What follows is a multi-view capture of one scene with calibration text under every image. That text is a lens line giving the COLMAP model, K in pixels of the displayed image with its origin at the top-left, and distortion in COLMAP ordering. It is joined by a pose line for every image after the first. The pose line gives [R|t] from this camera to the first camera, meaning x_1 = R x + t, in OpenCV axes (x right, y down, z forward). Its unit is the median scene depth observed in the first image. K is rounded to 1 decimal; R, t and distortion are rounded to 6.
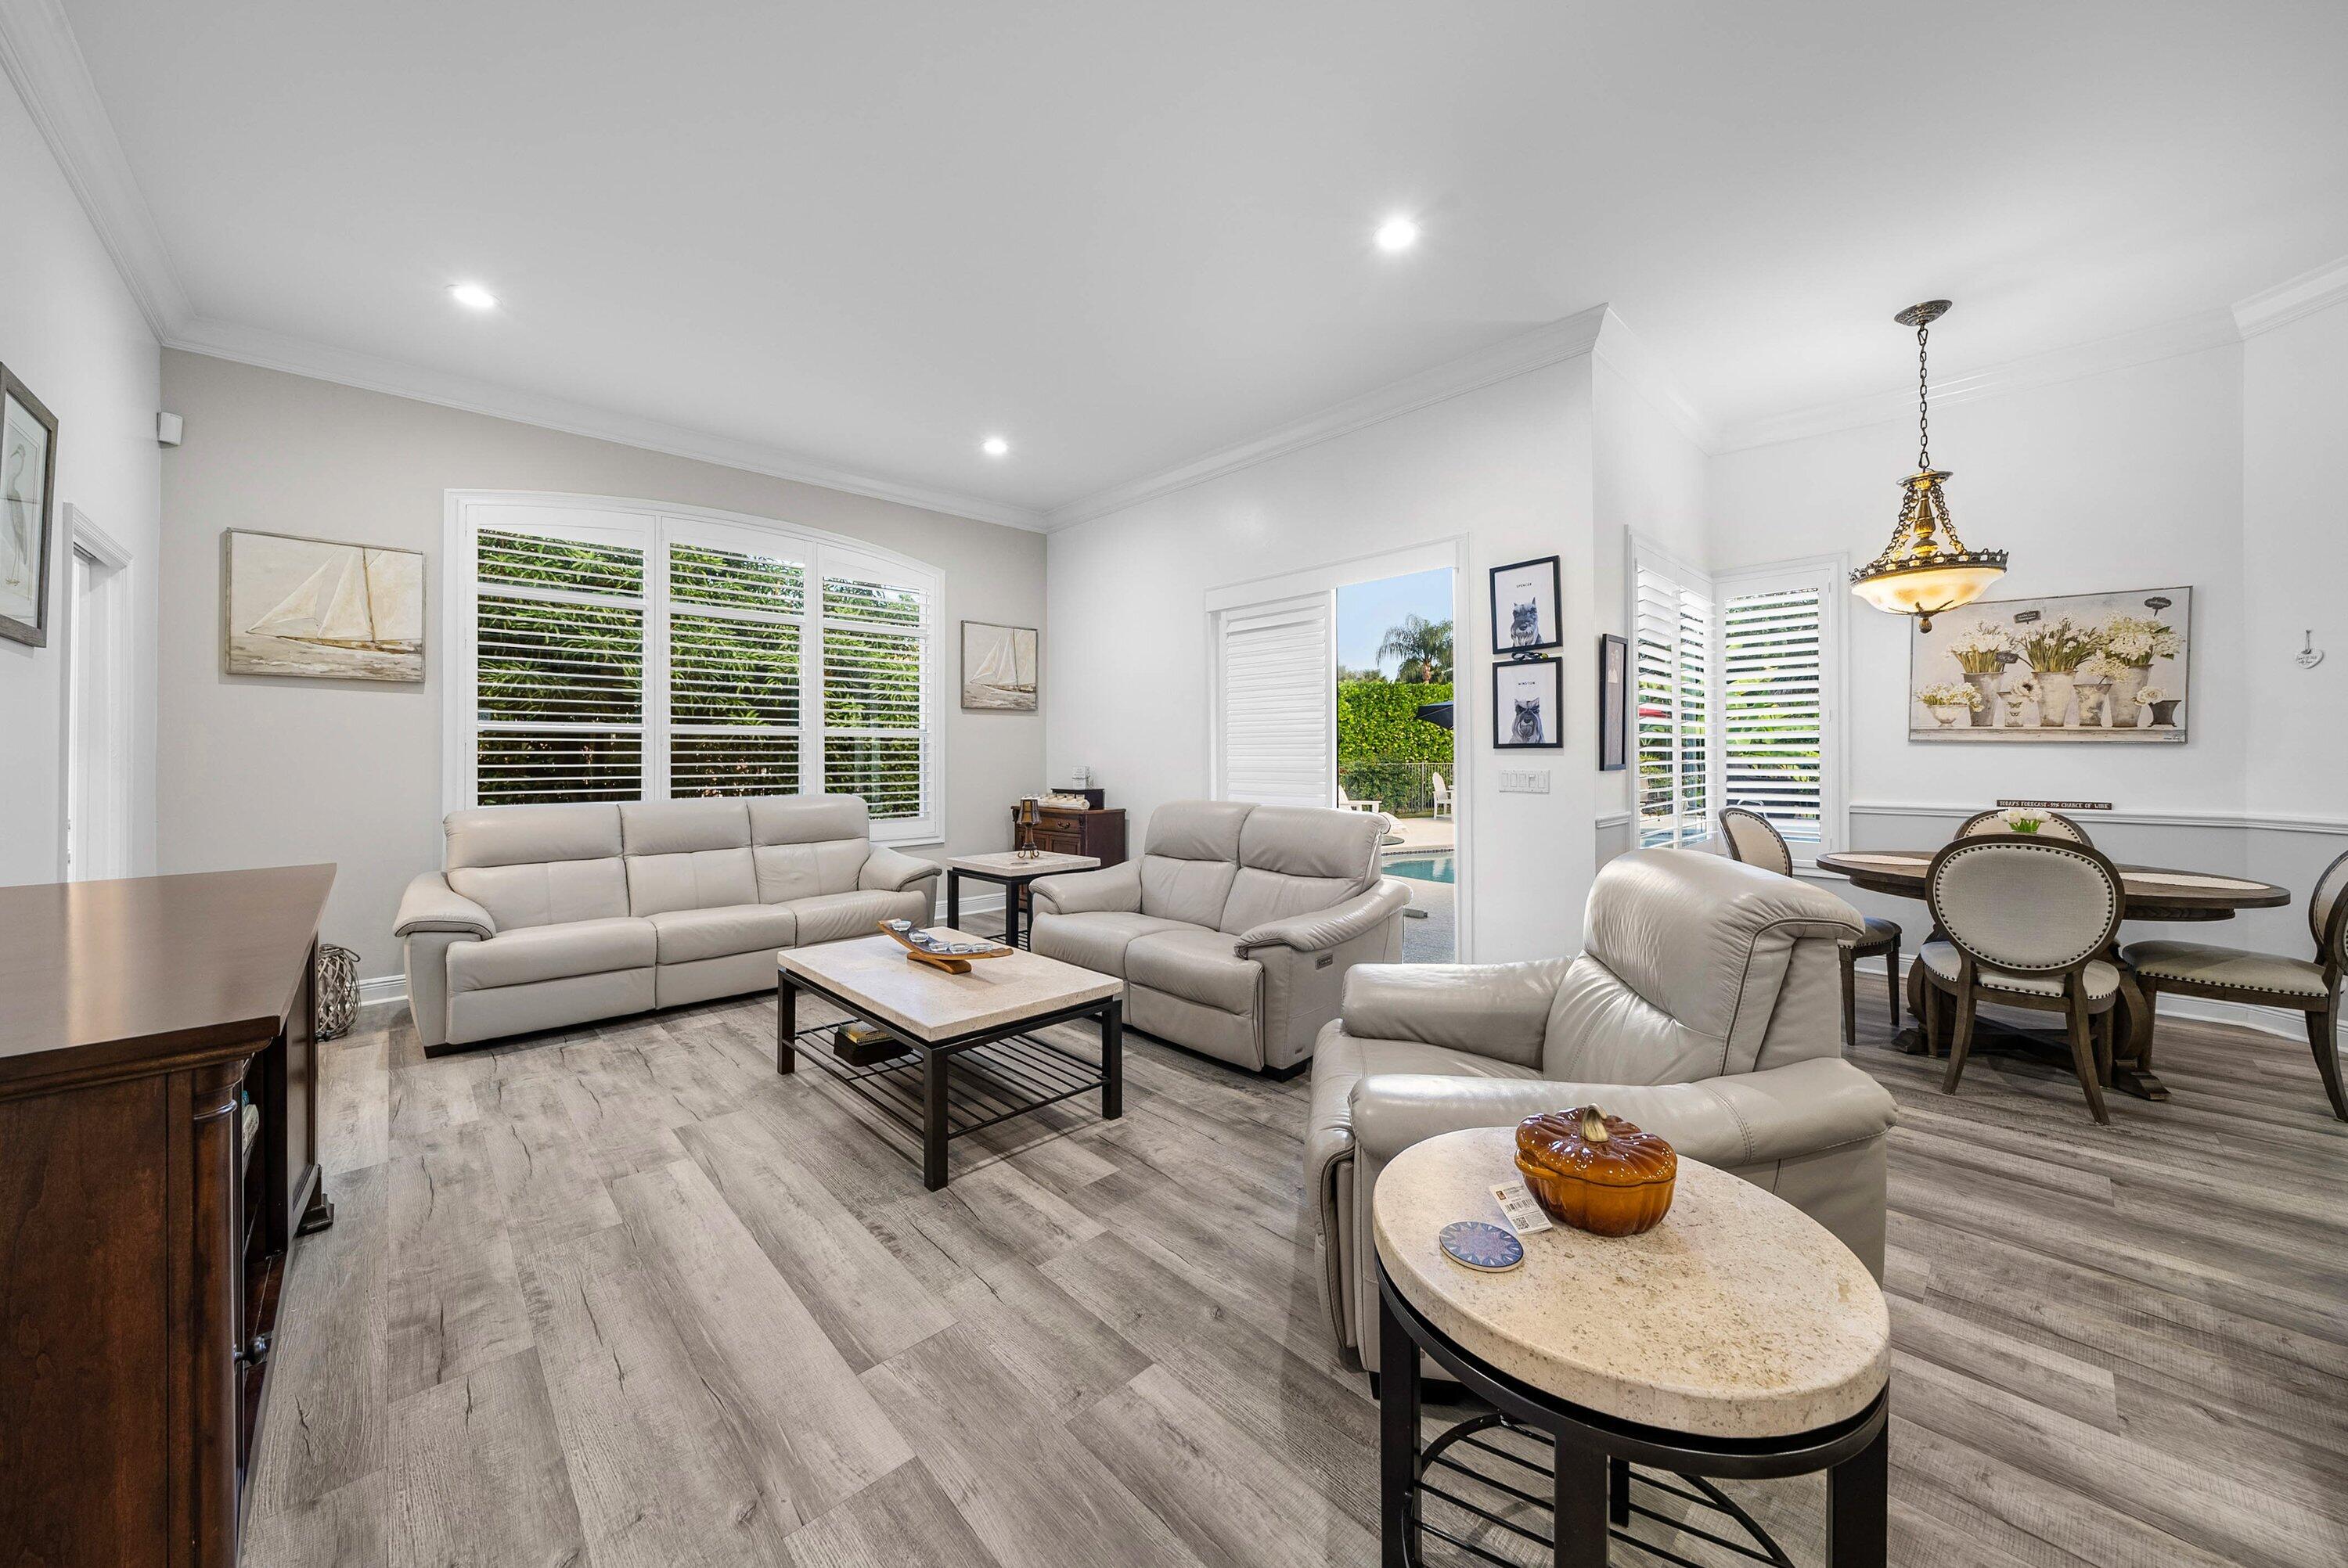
lens RADIAL K [[830.6, 0, 1197.5], [0, 830.6, 737.8], [0, 0, 1]] dist [-0.010994, 0.001491]
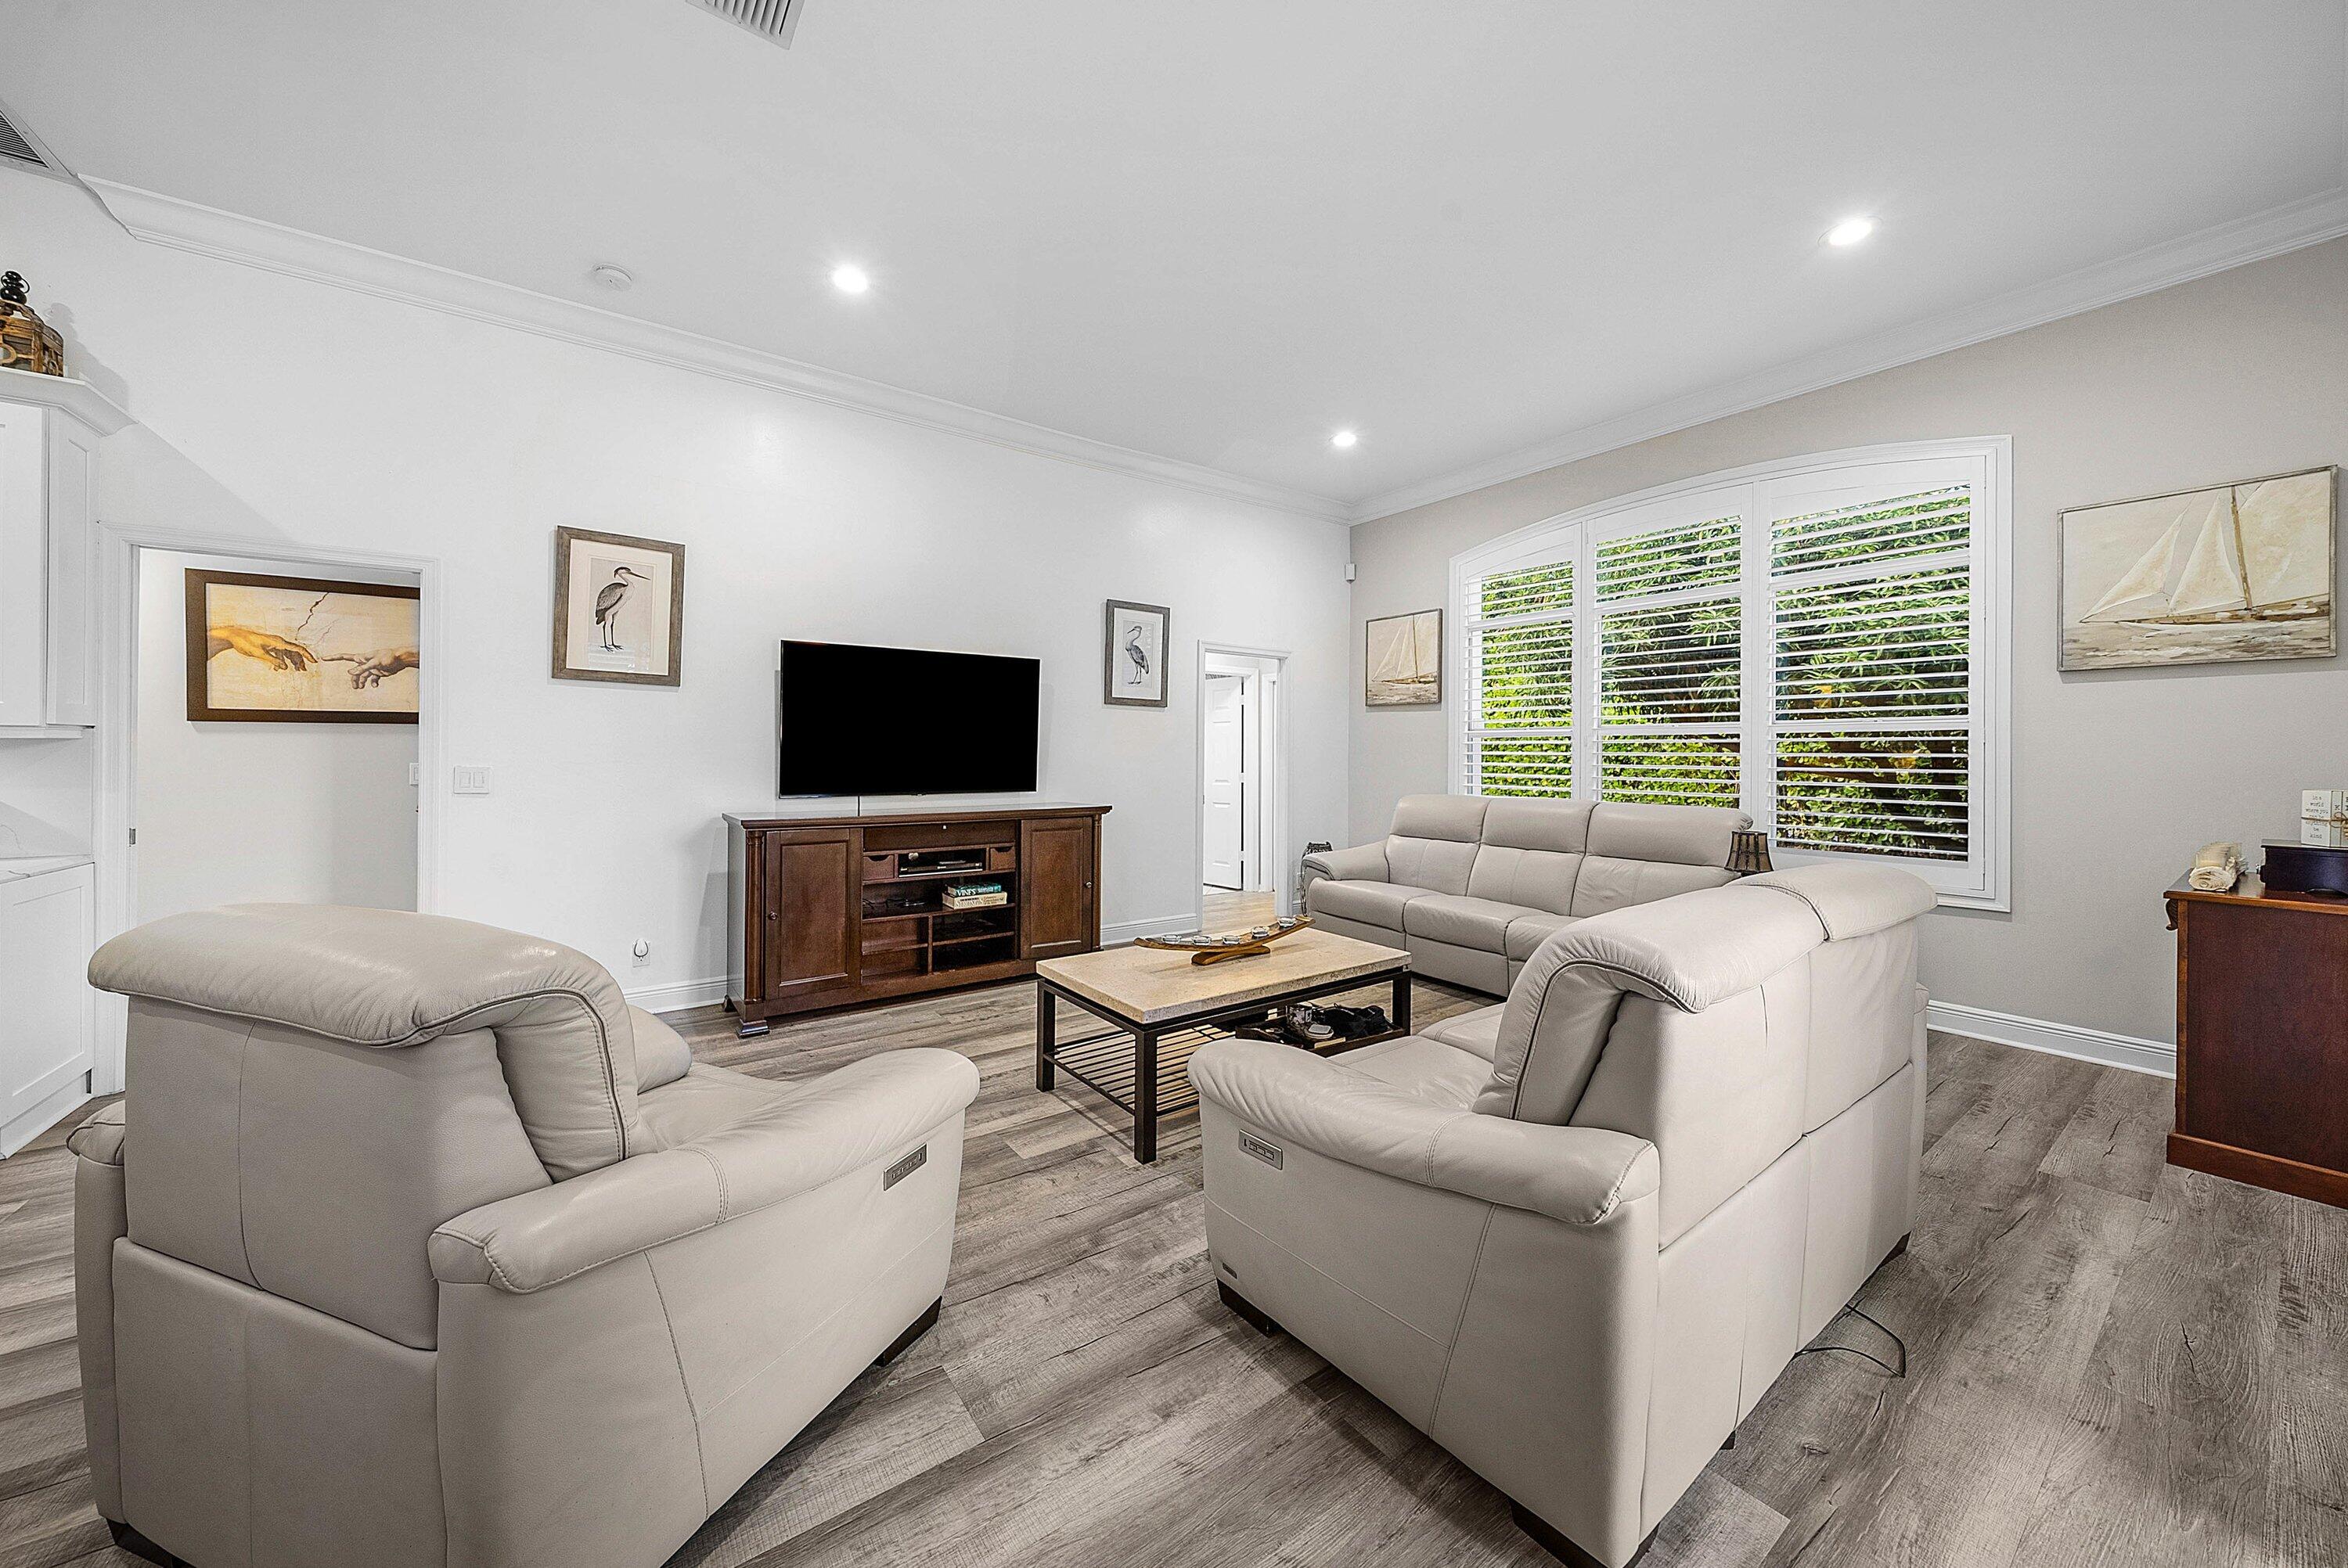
lens RADIAL K [[830.6, 0, 1167.0], [0, 830.6, 761.5], [0, 0, 1]] dist [-0.010994, 0.001491]
pose [[-0.162189, 0.007858, -0.986728, 0.546791], [0.013780, 0.999889, 0.005698, 0.018341], [0.986664, -0.012673, -0.162279, 0.836976]]
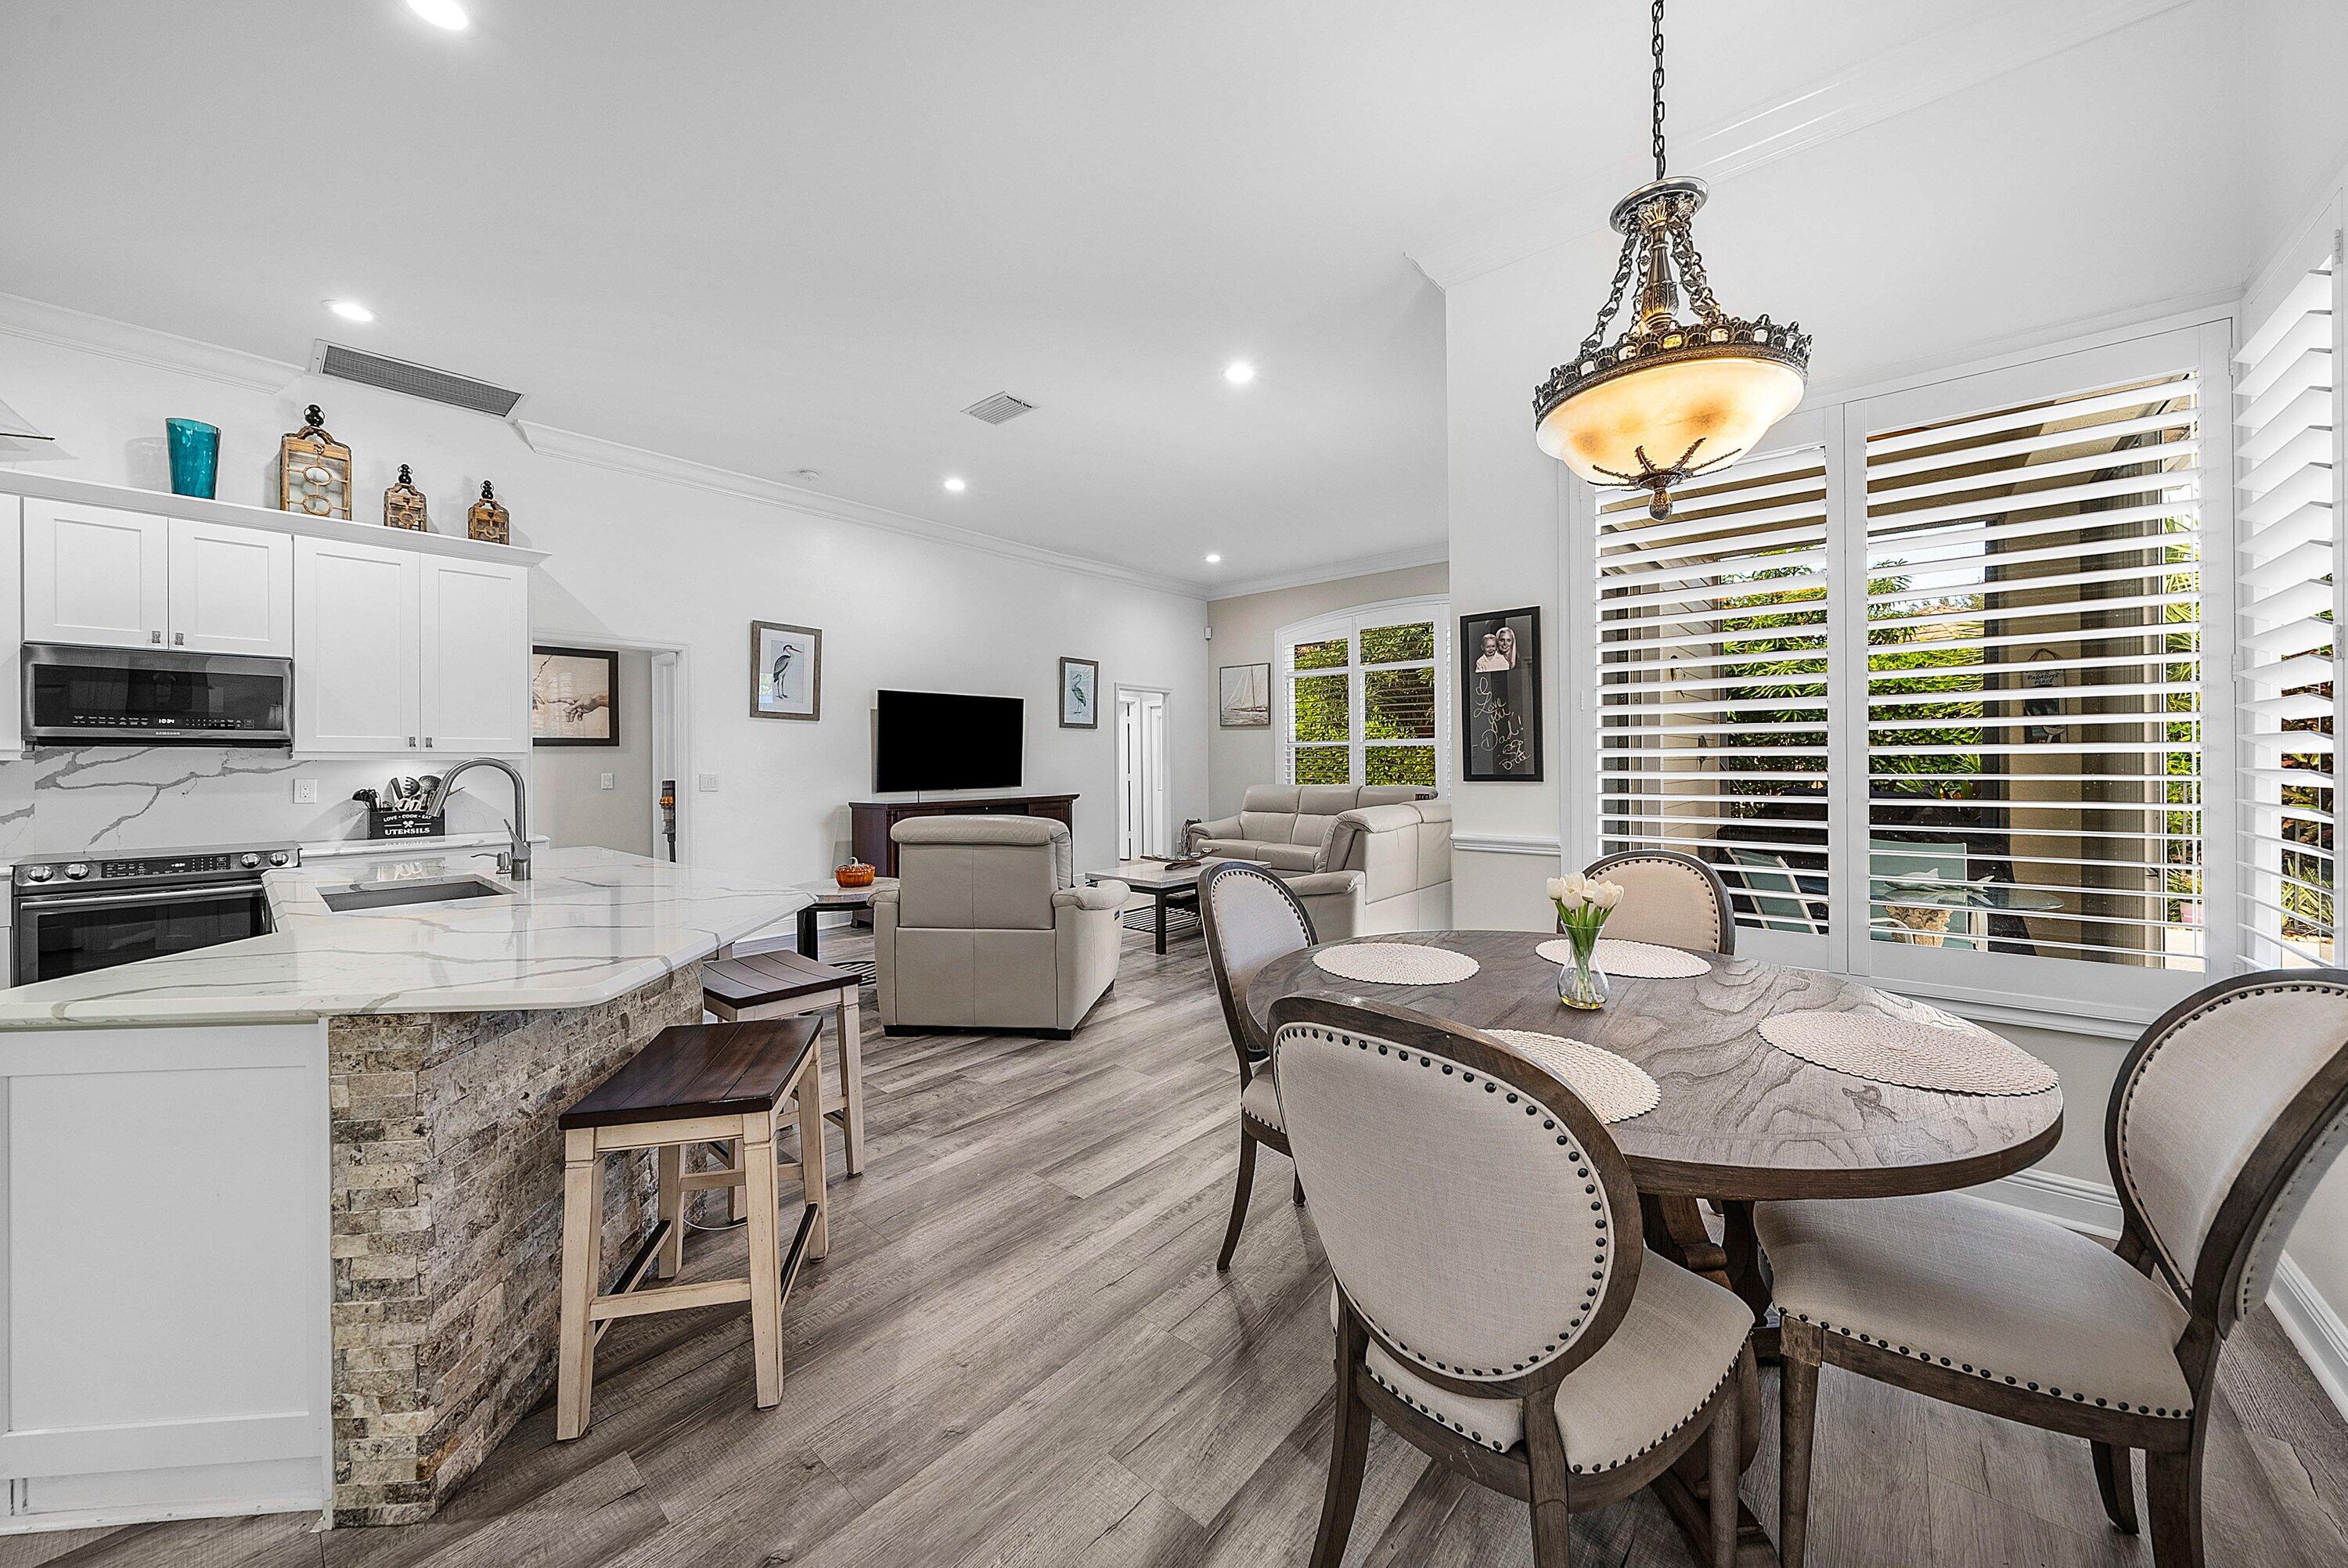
lens RADIAL K [[854.0, 0, 1181.7], [0, 854.0, 759.9], [0, 0, 1]] dist [0.001520, -0.000803]
pose [[0.088119, 0.003543, -0.996104, 1.304058], [0.025562, 0.999656, 0.005817, 0.006240], [0.995782, -0.025975, 0.087998, 0.632695]]
